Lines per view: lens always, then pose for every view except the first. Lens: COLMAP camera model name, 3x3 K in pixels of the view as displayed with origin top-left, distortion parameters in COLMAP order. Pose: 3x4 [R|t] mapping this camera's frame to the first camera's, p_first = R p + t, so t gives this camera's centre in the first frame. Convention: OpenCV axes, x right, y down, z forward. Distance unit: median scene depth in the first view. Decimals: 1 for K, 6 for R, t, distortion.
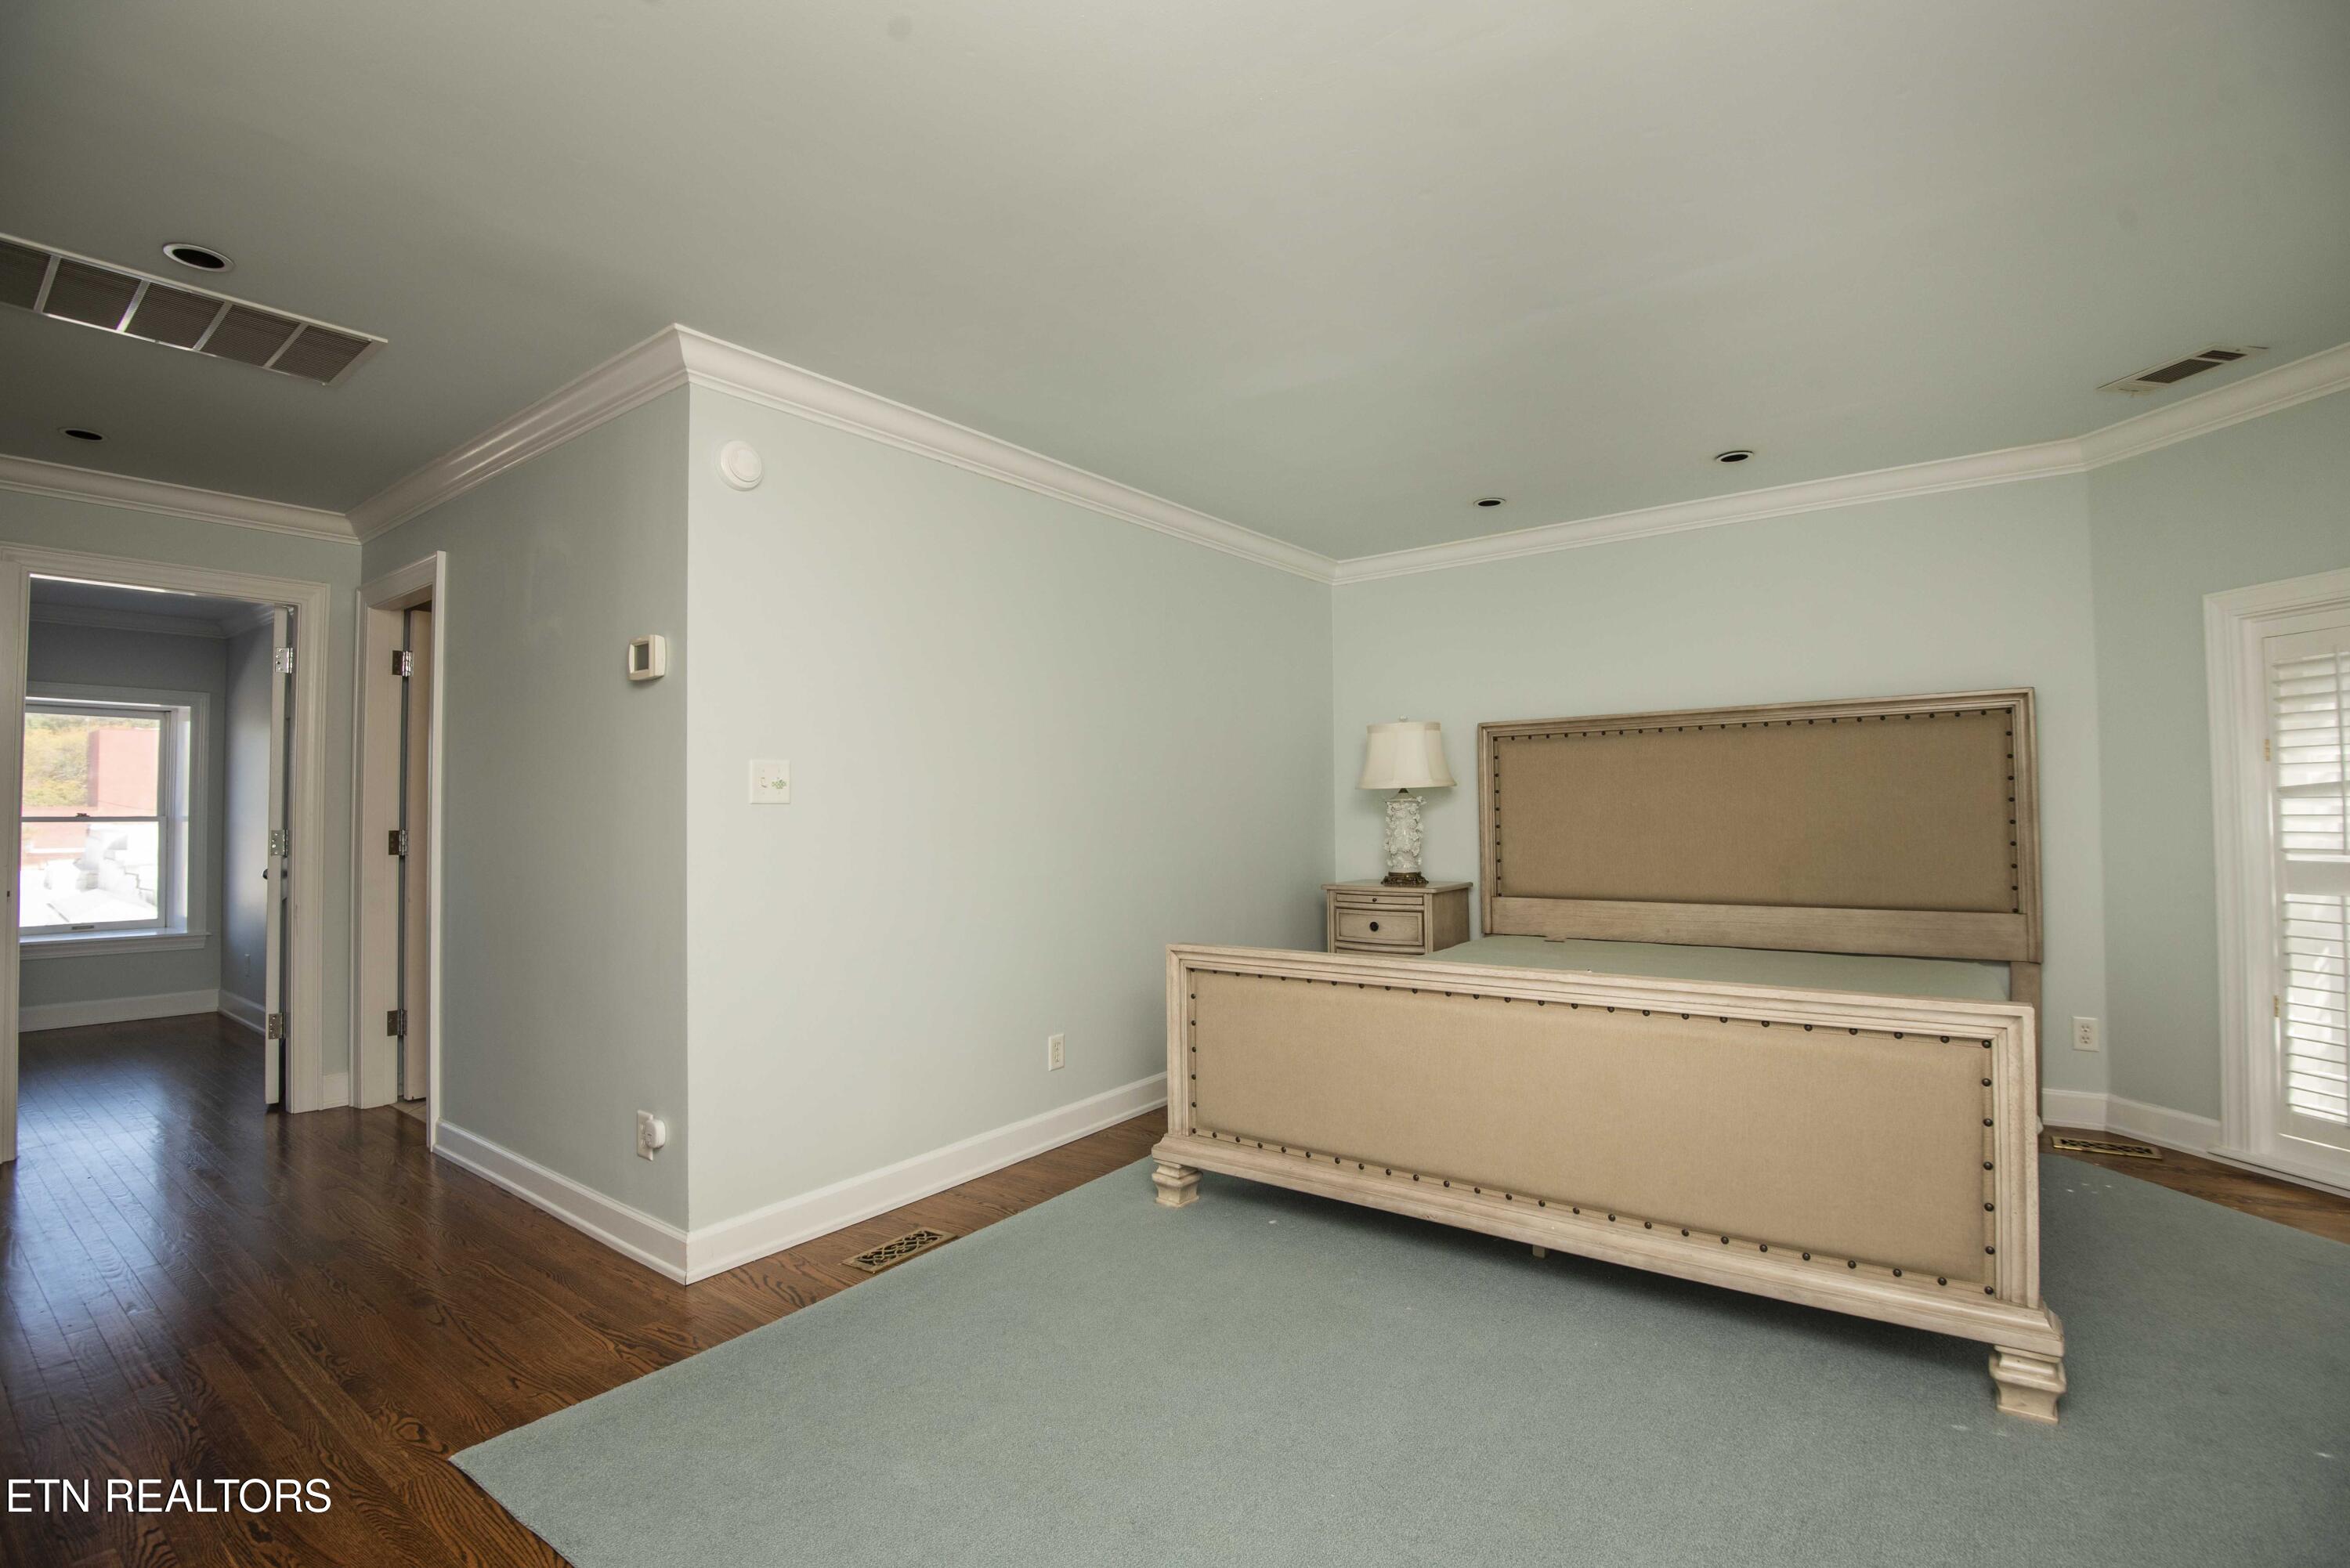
lens RADIAL K [[1068.9, 0, 1190.6], [0, 1068.9, 785.2], [0, 0, 1]] dist [-0.018439, -0.012557]
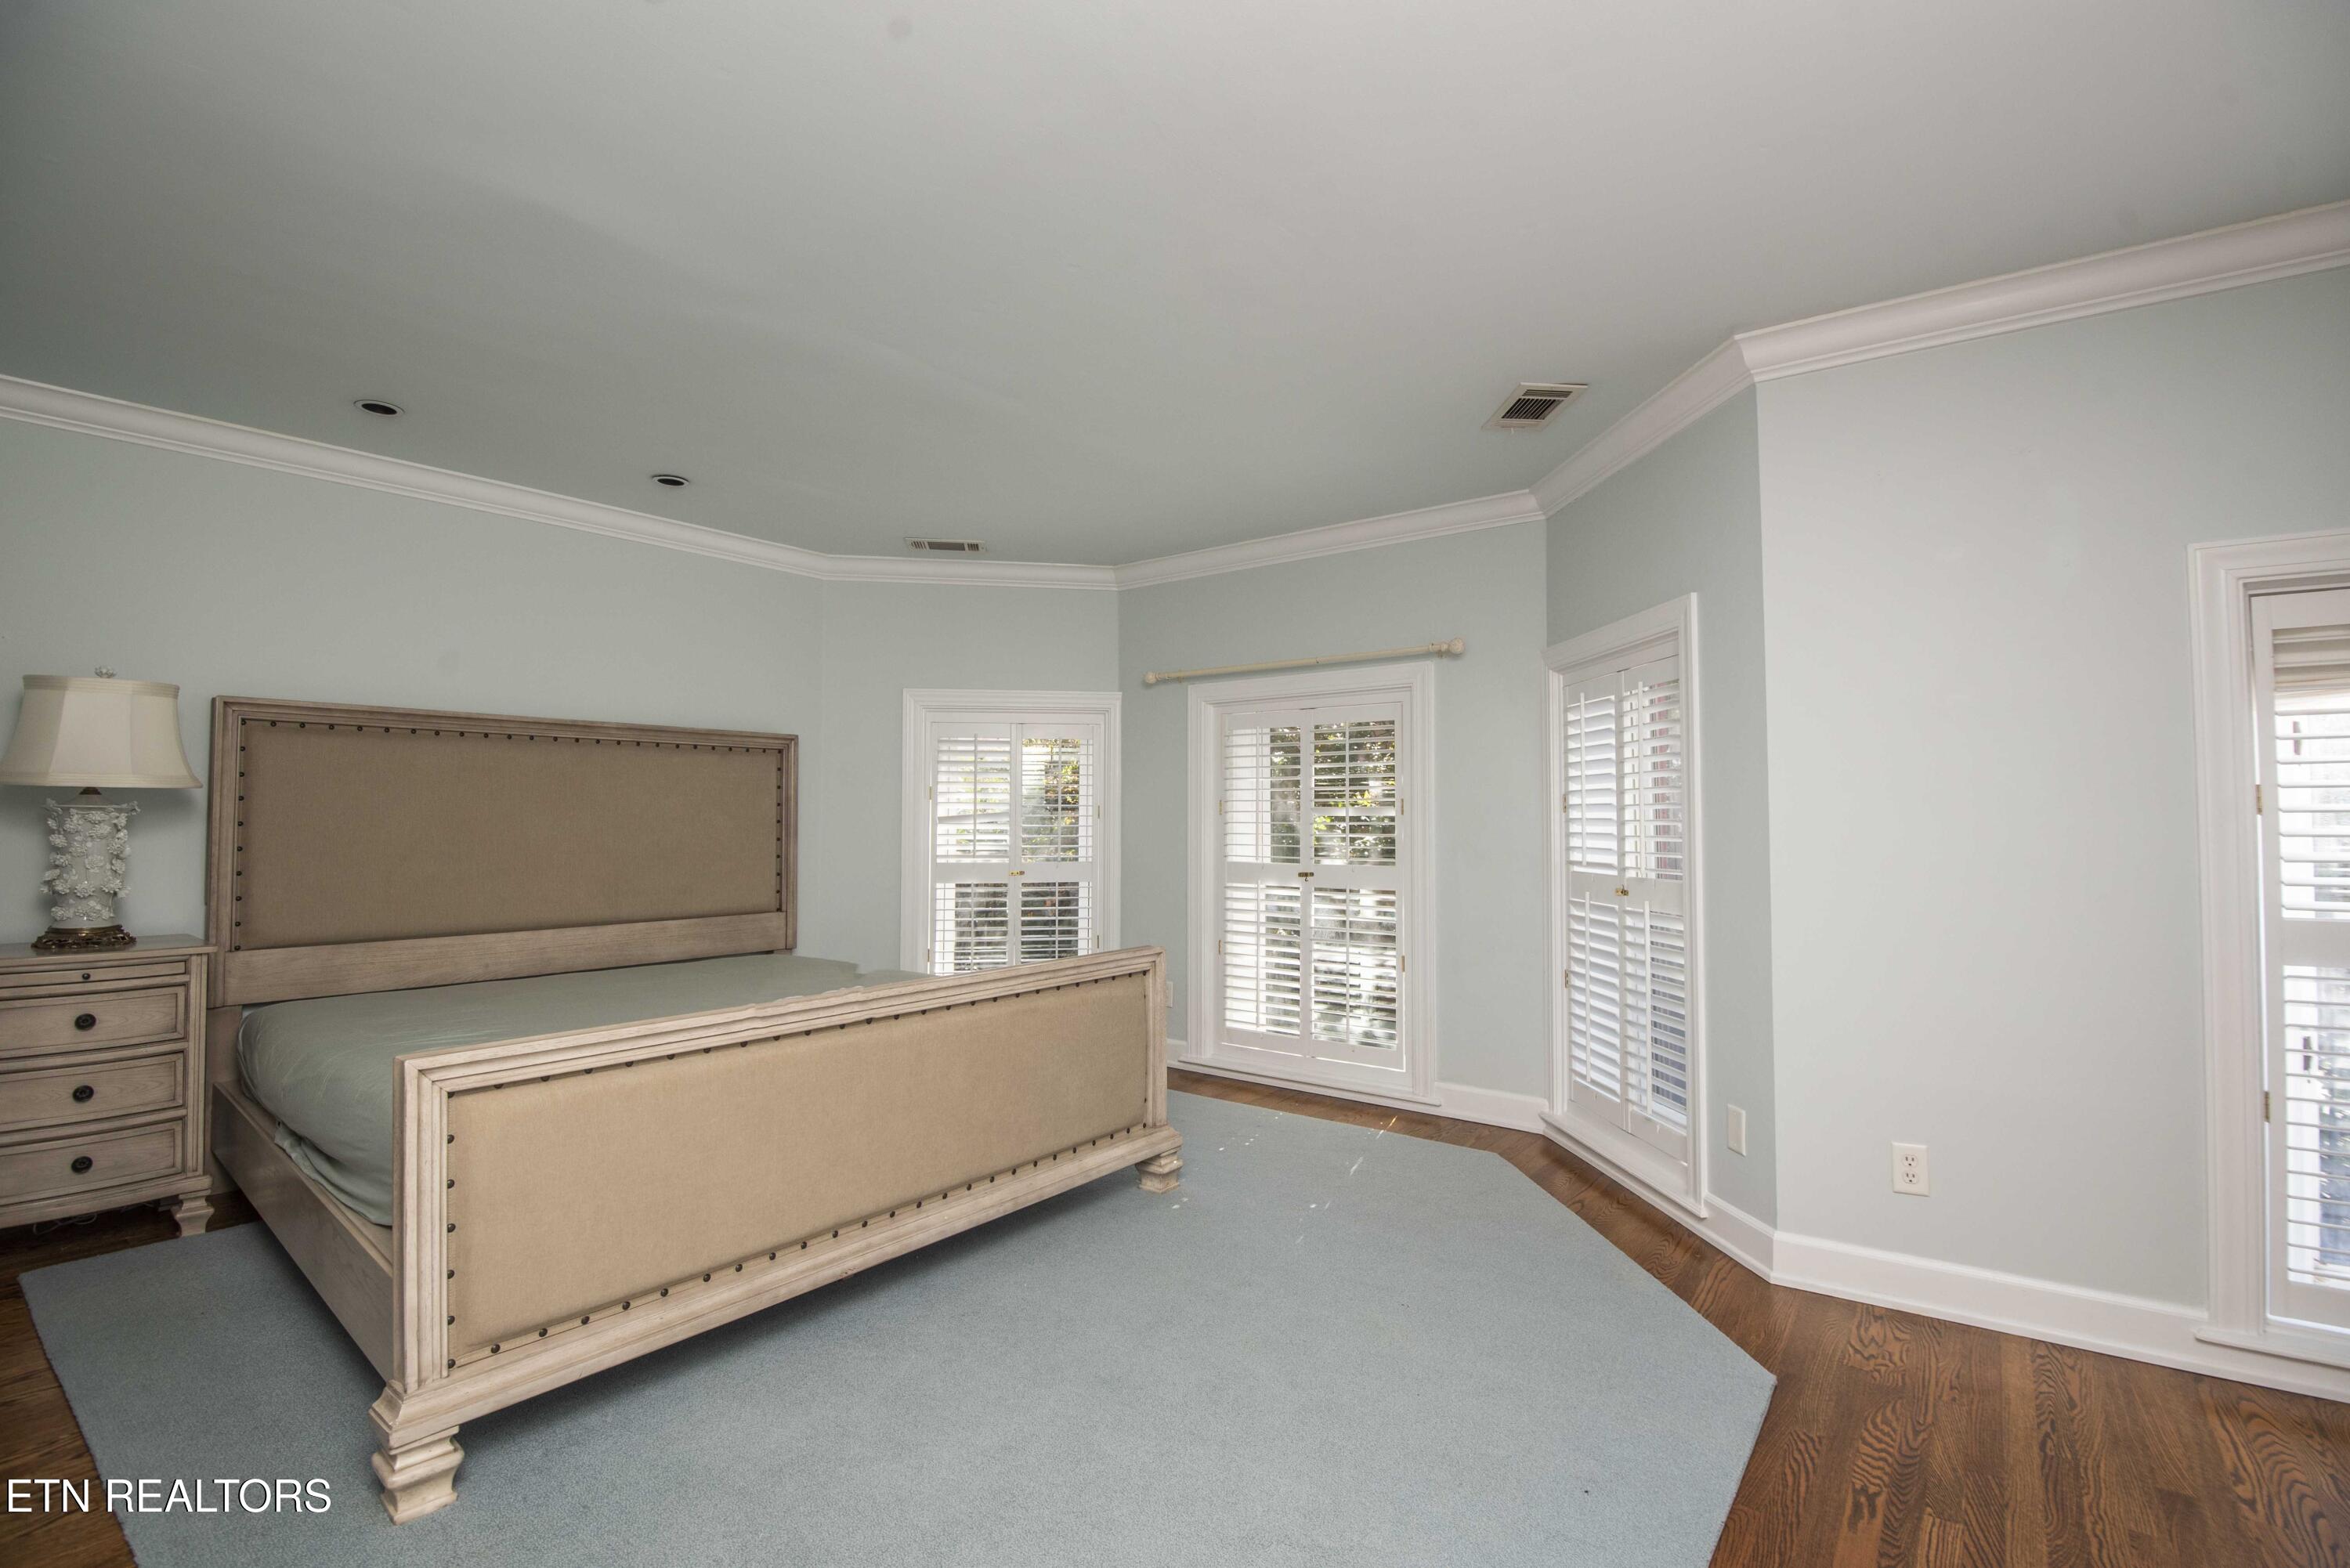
lens RADIAL K [[1068.9, 0, 1192.9], [0, 1068.9, 784.0], [0, 0, 1]] dist [-0.018439, -0.012557]
pose [[0.010161, 0.047369, 0.998826, -0.474538], [-0.027231, 0.998520, -0.047078, 0.014919], [-0.999578, -0.026721, 0.011435, 0.474797]]
